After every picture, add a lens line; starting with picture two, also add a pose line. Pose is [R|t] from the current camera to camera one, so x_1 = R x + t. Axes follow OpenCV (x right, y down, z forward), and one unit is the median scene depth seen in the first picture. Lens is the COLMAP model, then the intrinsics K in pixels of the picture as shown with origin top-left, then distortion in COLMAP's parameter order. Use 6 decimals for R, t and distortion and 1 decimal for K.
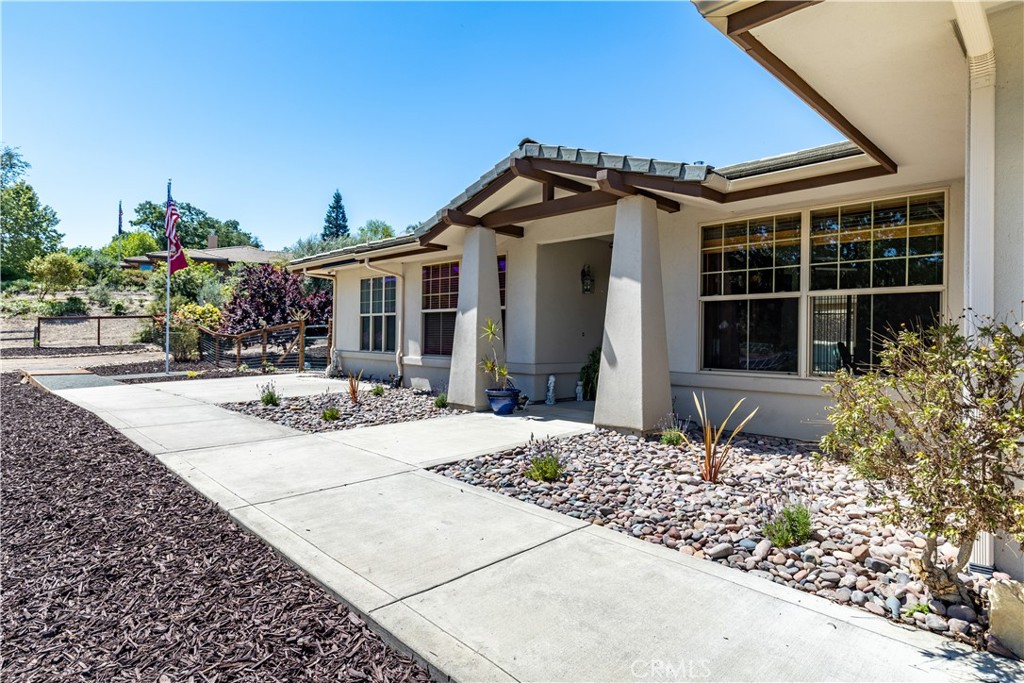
lens RADIAL K [[559.8, 0, 510.0], [0, 559.8, 338.9], [0, 0, 1]] dist [-0.003378, -0.000151]
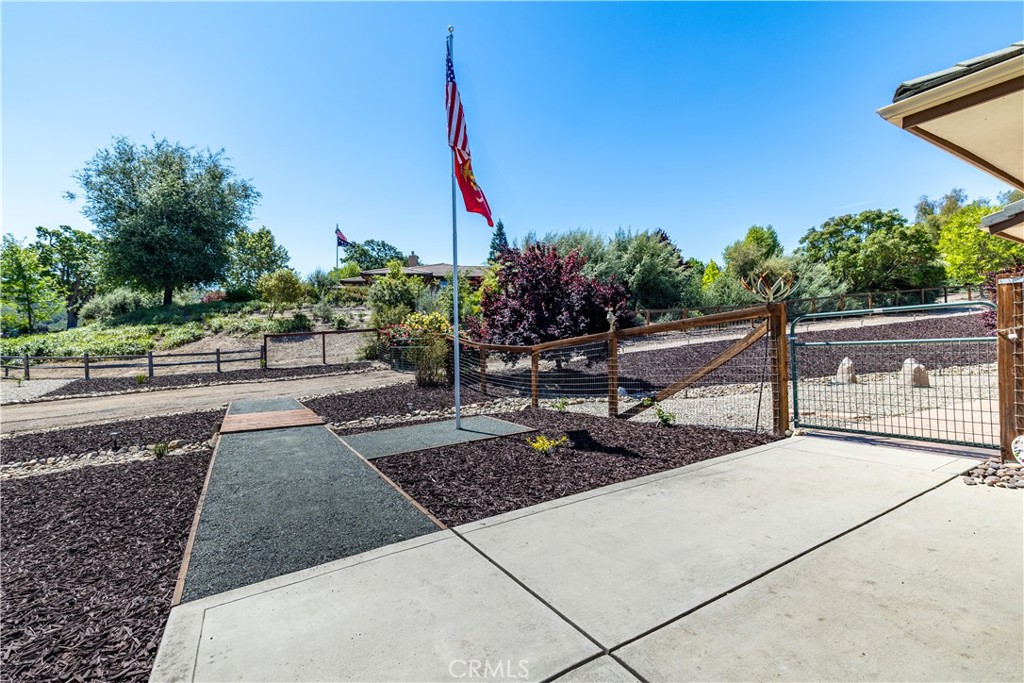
lens RADIAL K [[457.7, 0, 514.2], [0, 457.7, 340.6], [0, 0, 1]] dist [-0.003108, -0.000216]
pose [[0.972352, -0.036691, -0.230621, -0.246980], [0.033643, 0.999287, -0.017136, -0.002774], [0.231085, 0.008904, 0.972893, 0.327130]]
